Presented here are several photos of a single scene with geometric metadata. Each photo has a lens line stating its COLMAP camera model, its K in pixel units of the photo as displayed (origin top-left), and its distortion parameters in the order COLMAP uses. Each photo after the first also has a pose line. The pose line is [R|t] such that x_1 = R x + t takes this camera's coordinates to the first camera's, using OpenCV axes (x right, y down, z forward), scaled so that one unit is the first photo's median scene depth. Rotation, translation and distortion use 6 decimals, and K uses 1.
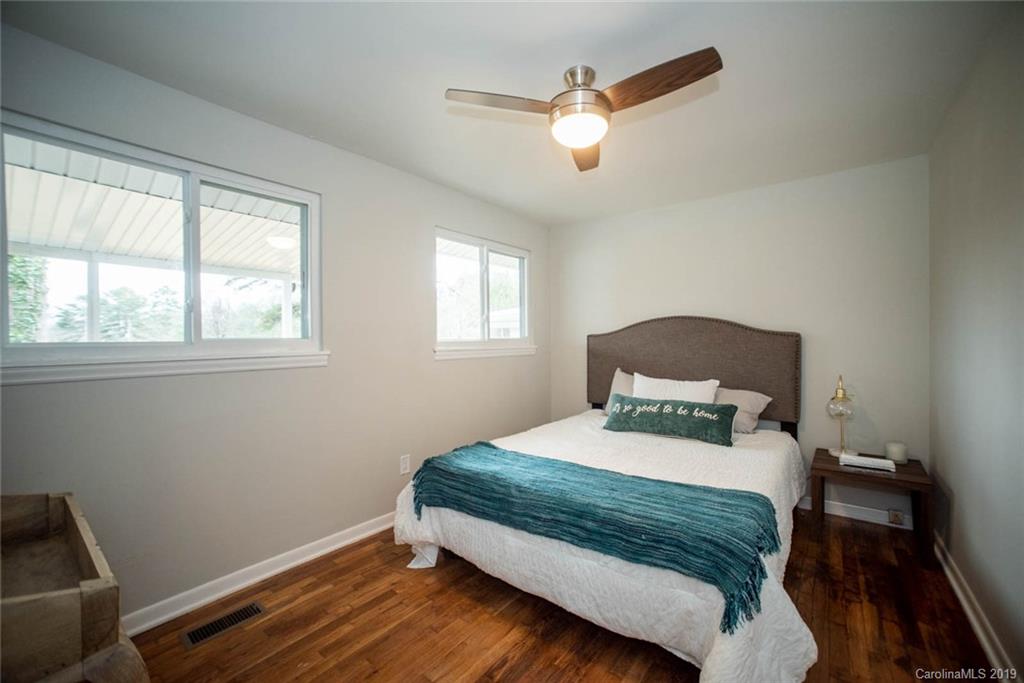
lens RADIAL K [[419.8, 0, 512.0], [0, 419.8, 341.5], [0, 0, 1]] dist [-0.071927, 0.034291]
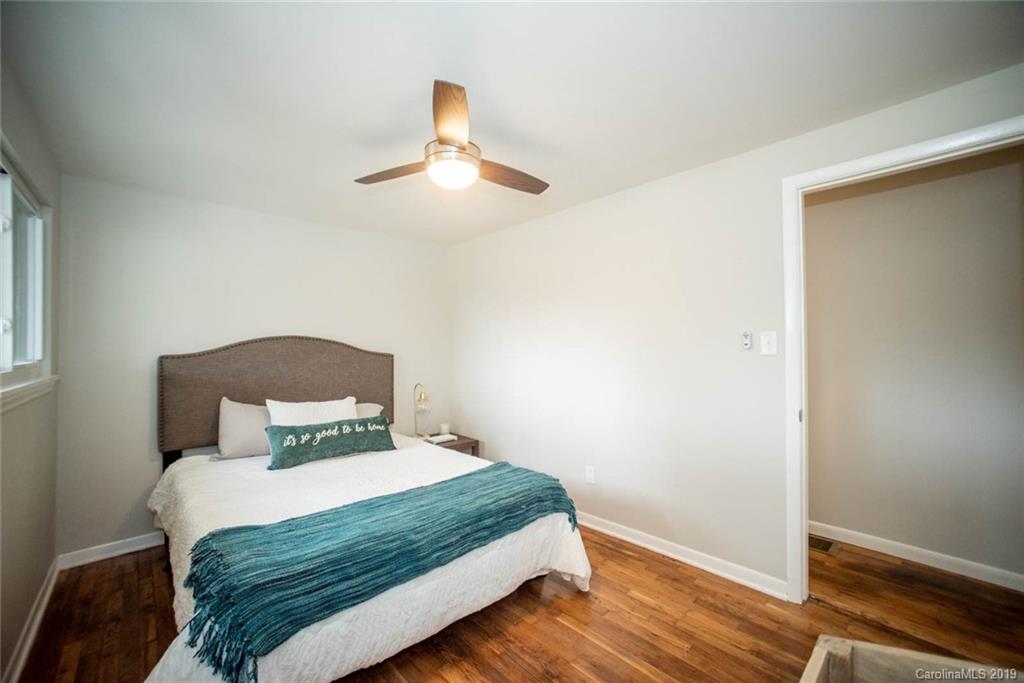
lens RADIAL K [[417.0, 0, 512.9], [0, 417.0, 346.1], [0, 0, 1]] dist [-0.052055, 0.024028]
pose [[0.148205, 0.013522, 0.988864, -0.808313], [0.008463, 0.999853, -0.014941, -0.033283], [-0.988920, 0.010583, 0.148069, 0.622760]]
